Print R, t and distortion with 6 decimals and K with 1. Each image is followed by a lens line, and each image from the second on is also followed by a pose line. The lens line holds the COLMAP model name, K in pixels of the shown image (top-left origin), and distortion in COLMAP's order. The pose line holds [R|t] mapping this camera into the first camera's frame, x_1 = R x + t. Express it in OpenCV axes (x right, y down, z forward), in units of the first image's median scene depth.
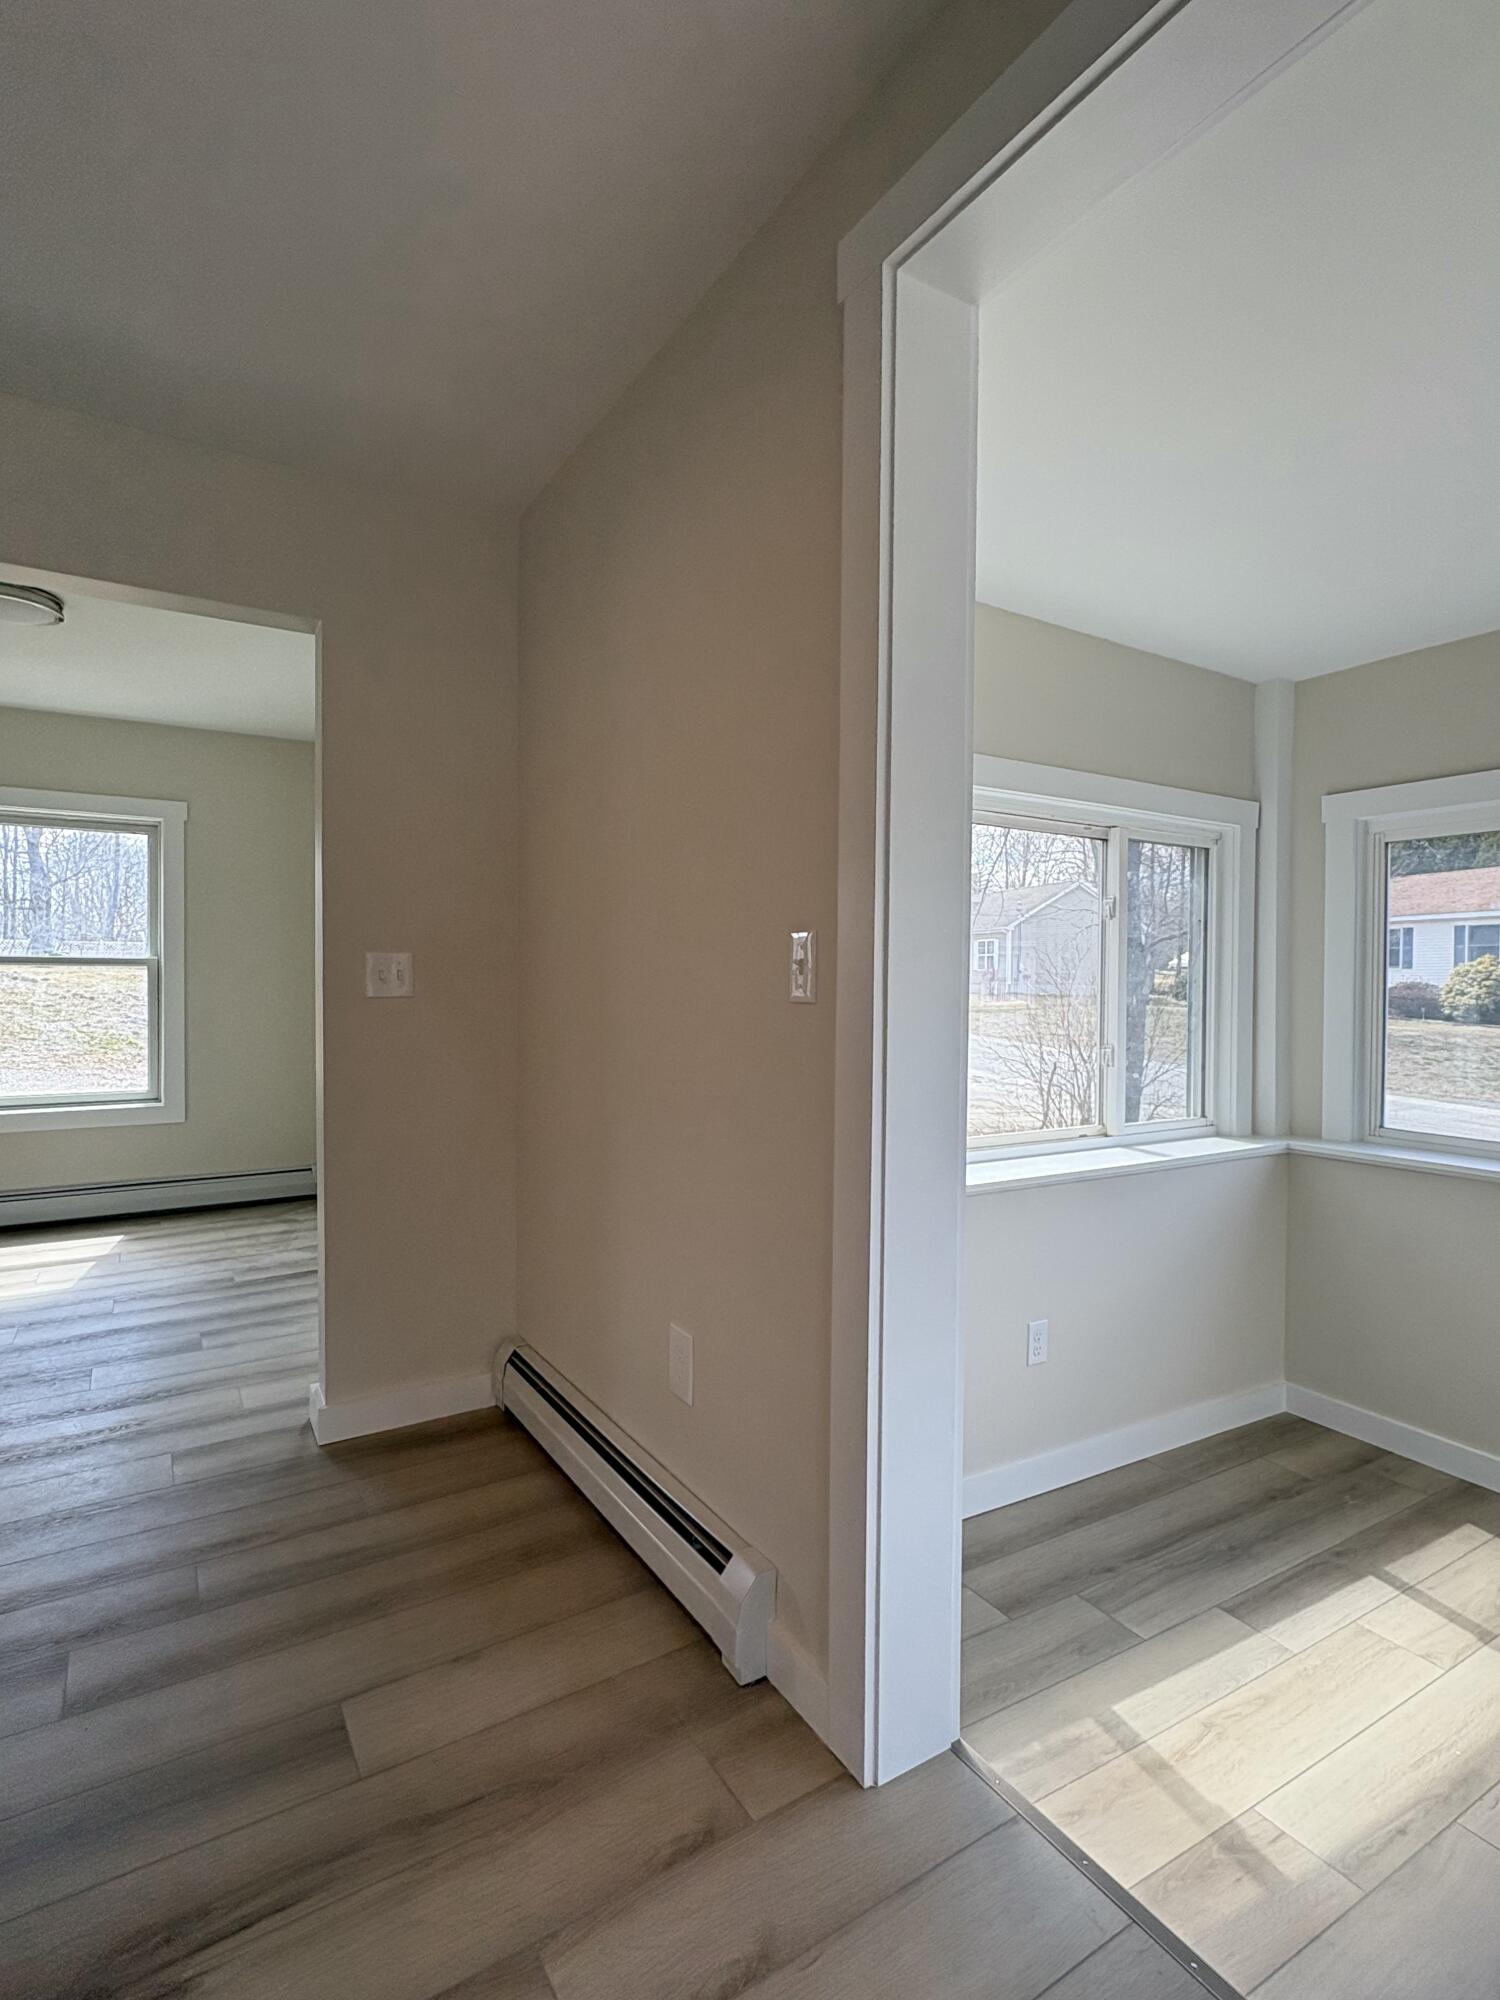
lens RADIAL K [[997.1, 0, 753.2], [0, 997.1, 993.4], [0, 0, 1]] dist [0.004821, -0.000608]
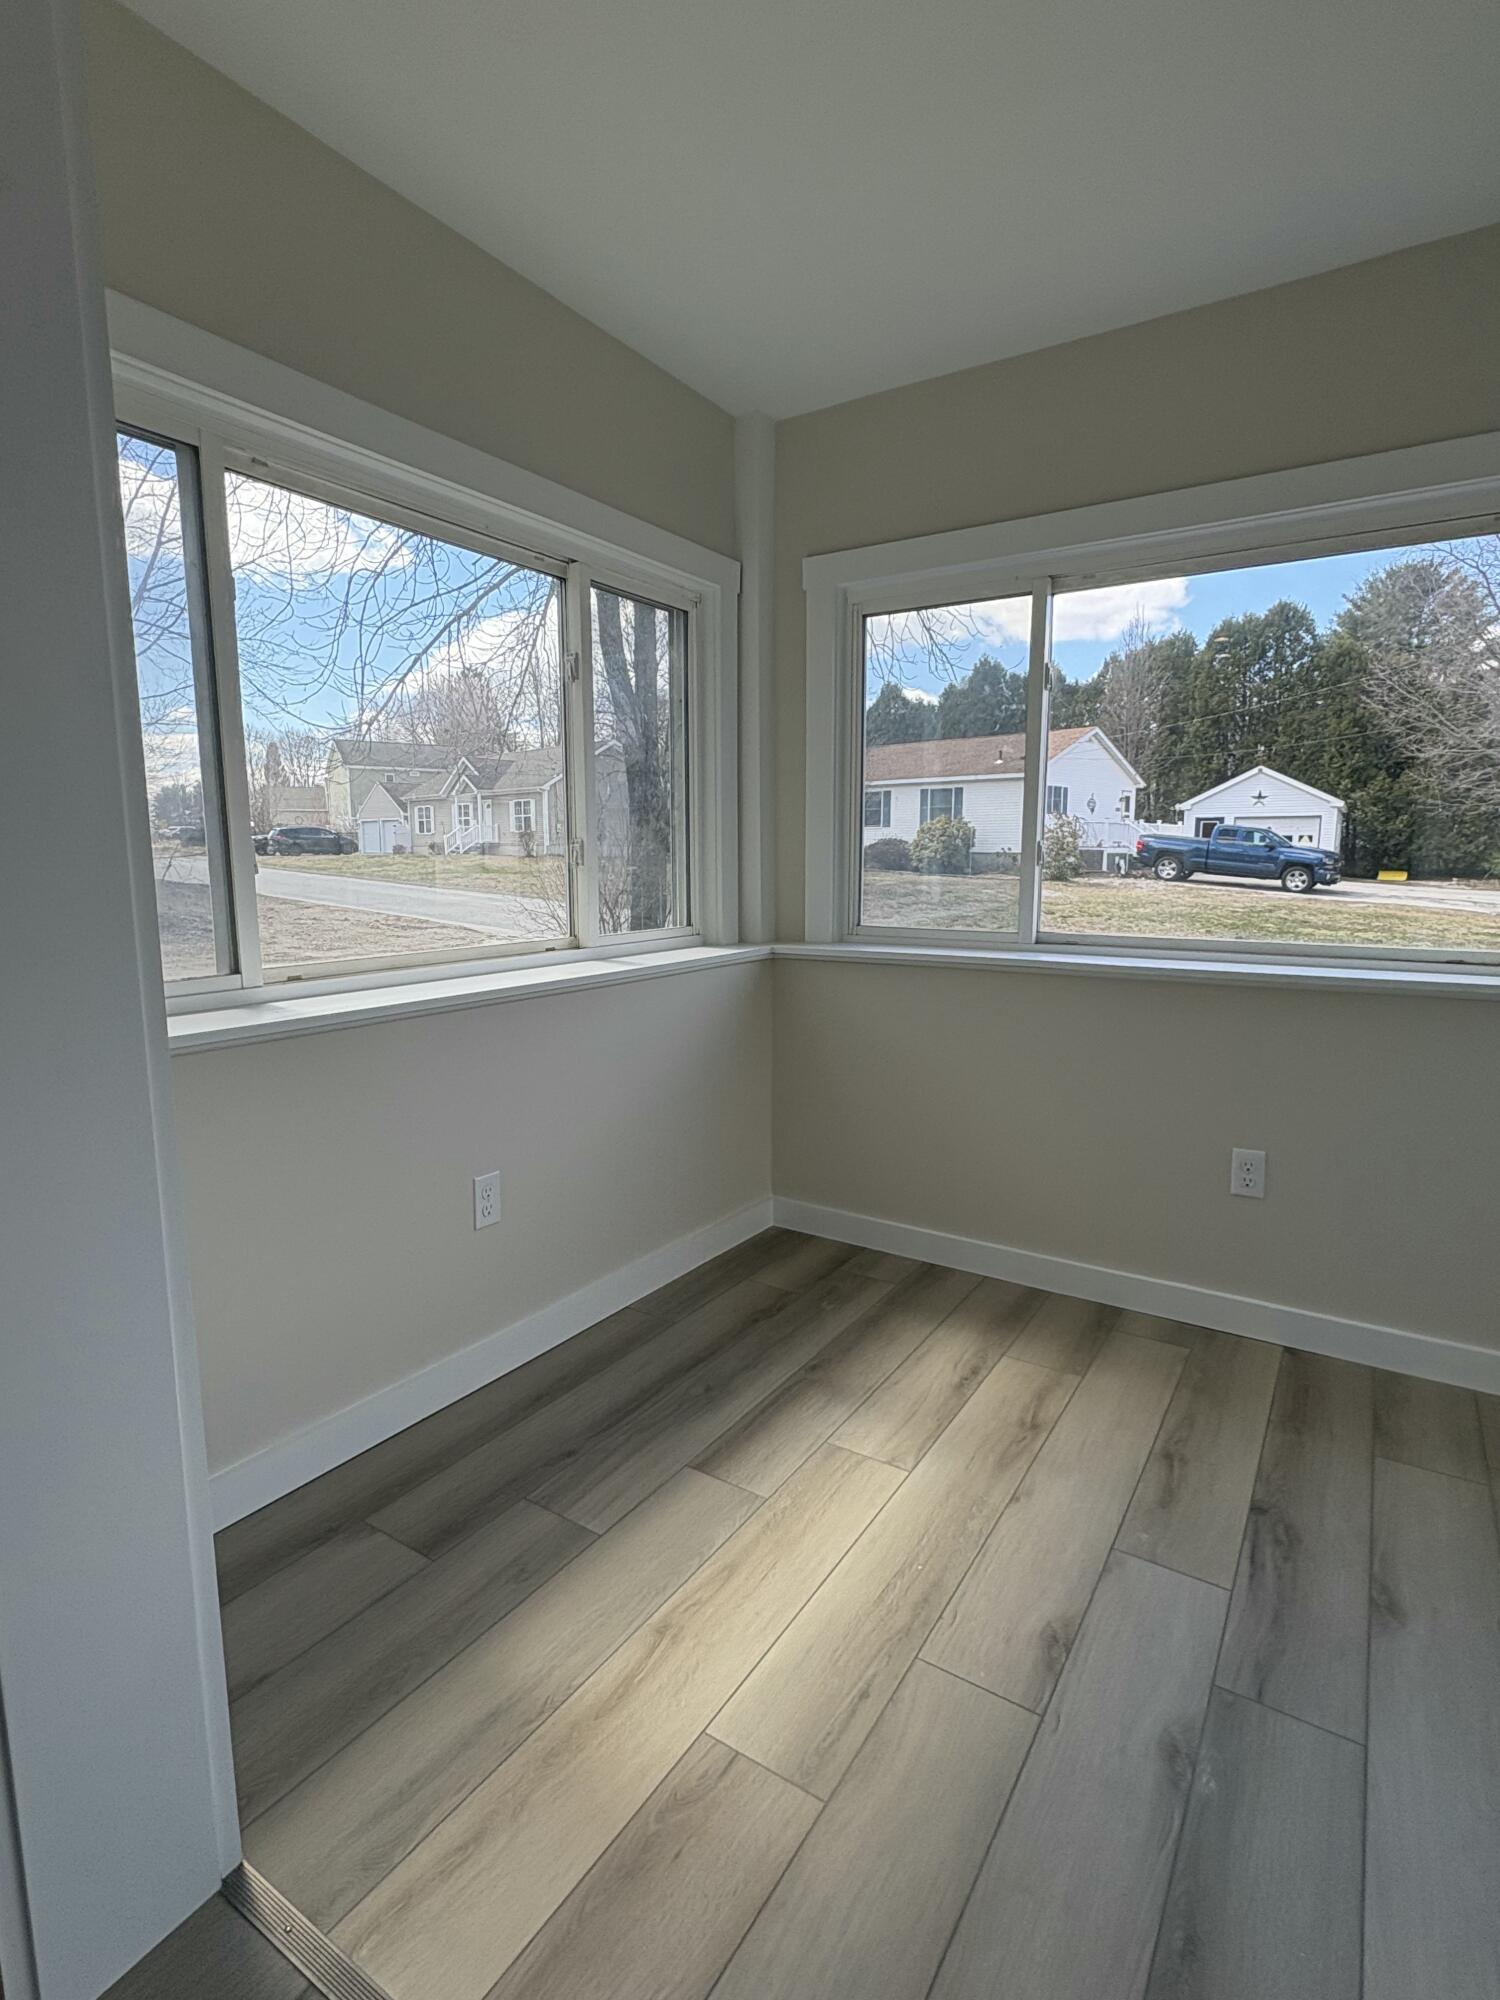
lens RADIAL K [[997.1, 0, 758.1], [0, 997.1, 1001.6], [0, 0, 1]] dist [0.004821, -0.000608]
pose [[0.899063, -0.074624, 0.431413, 0.123556], [0.012835, 0.989436, 0.144400, 0.067494], [-0.437631, -0.124287, 0.890523, 0.180472]]
